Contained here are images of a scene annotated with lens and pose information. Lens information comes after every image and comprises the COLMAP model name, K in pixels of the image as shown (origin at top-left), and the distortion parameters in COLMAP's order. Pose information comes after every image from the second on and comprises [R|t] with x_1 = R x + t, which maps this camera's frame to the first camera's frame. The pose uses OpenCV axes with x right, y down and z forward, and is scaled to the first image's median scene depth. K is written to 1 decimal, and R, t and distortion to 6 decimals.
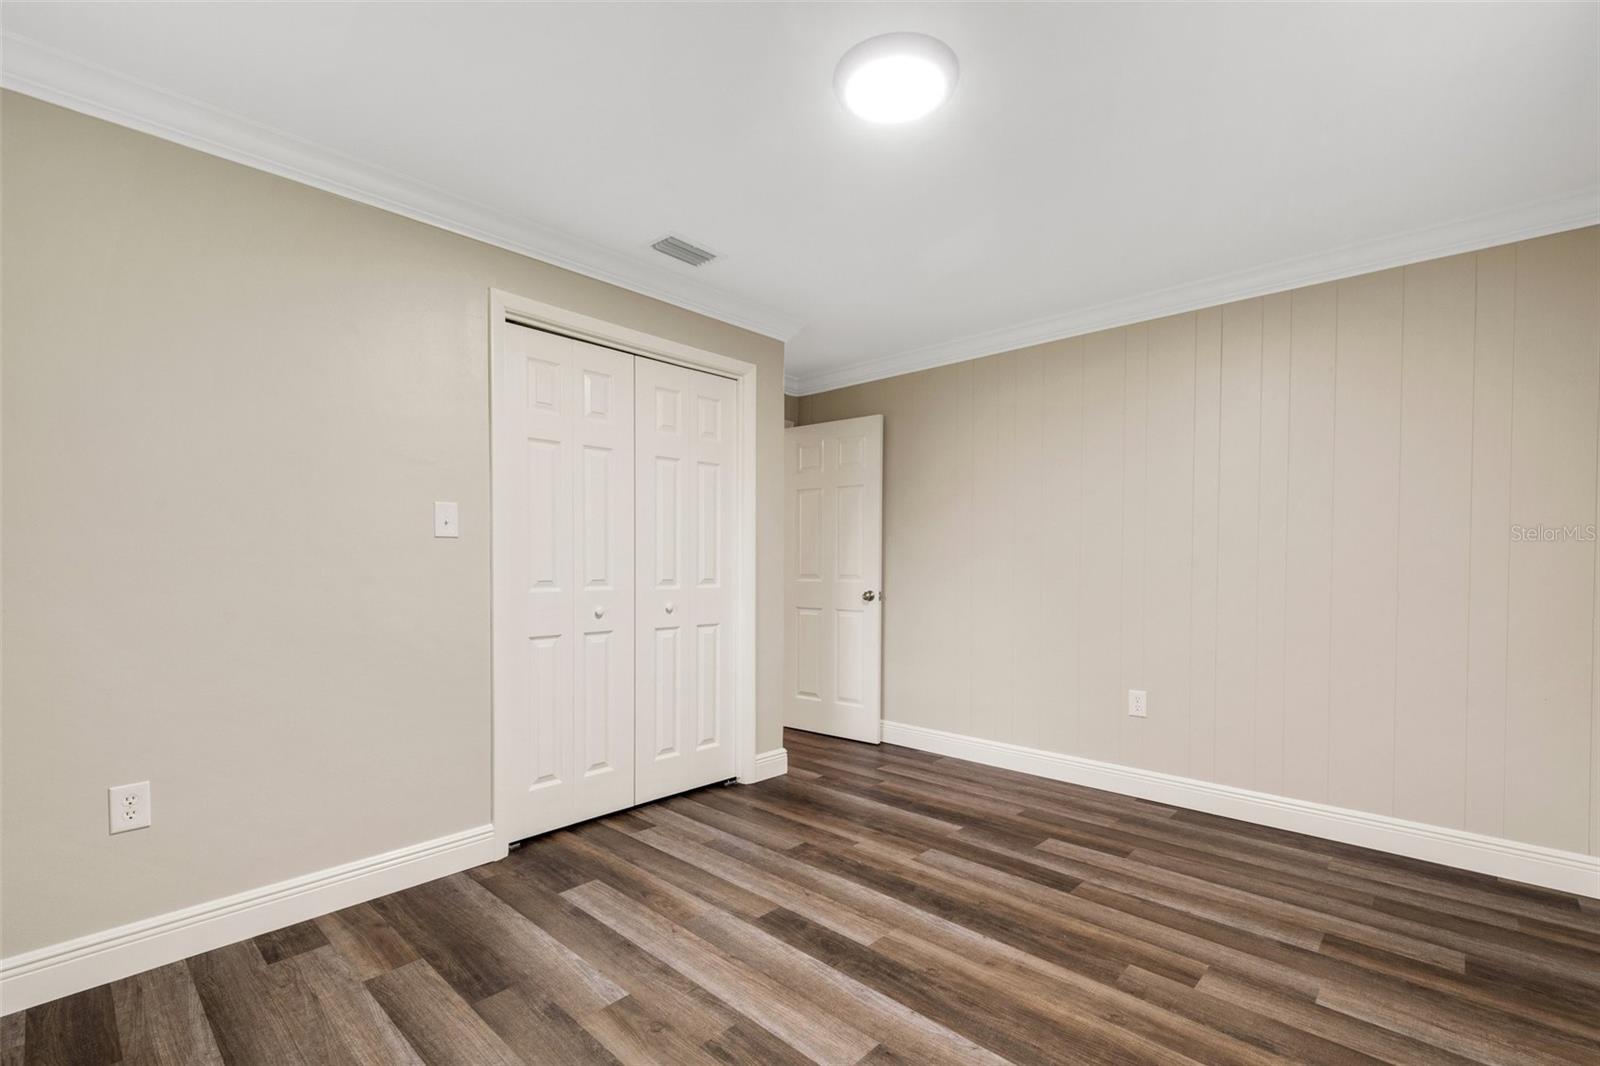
lens RADIAL K [[705.7, 0, 801.3], [0, 705.7, 573.7], [0, 0, 1]] dist [0.013381, -0.000682]
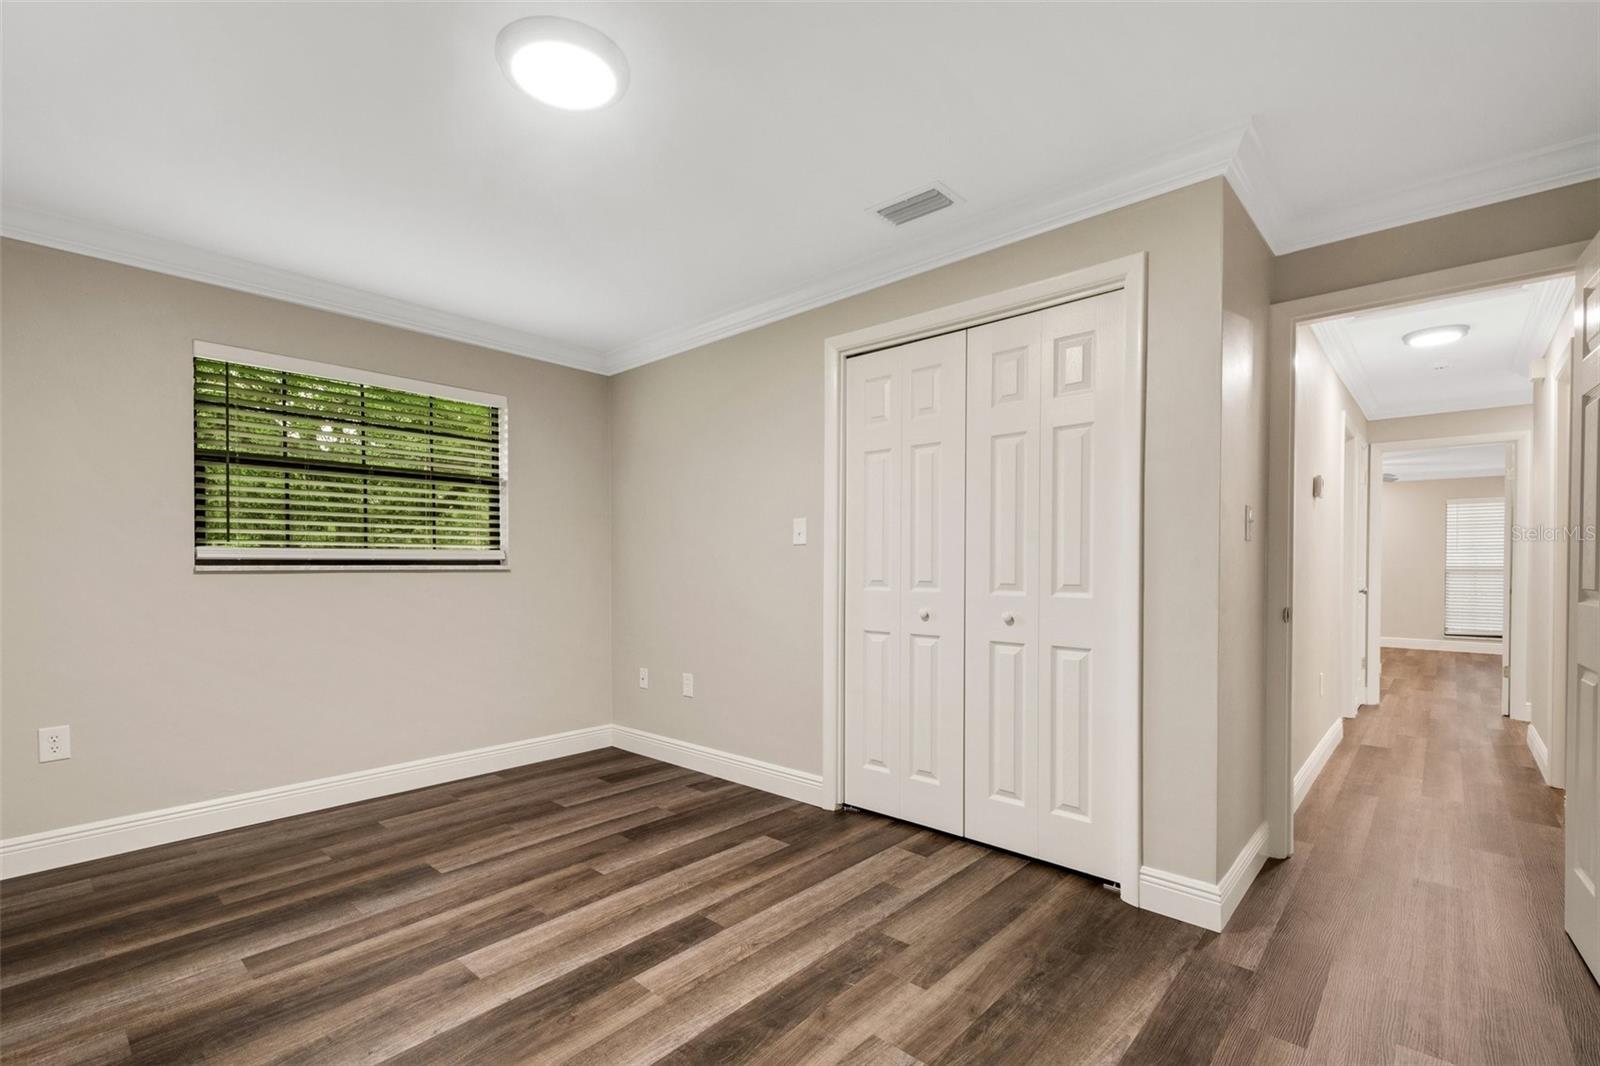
lens RADIAL K [[719.5, 0, 787.2], [0, 719.5, 573.3], [0, 0, 1]] dist [0.015065, -0.000031]
pose [[0.004783, 0.009912, -0.999939, 0.806570], [-0.016200, 0.999820, 0.009833, -0.009785], [0.999857, 0.016152, 0.004943, 0.931503]]
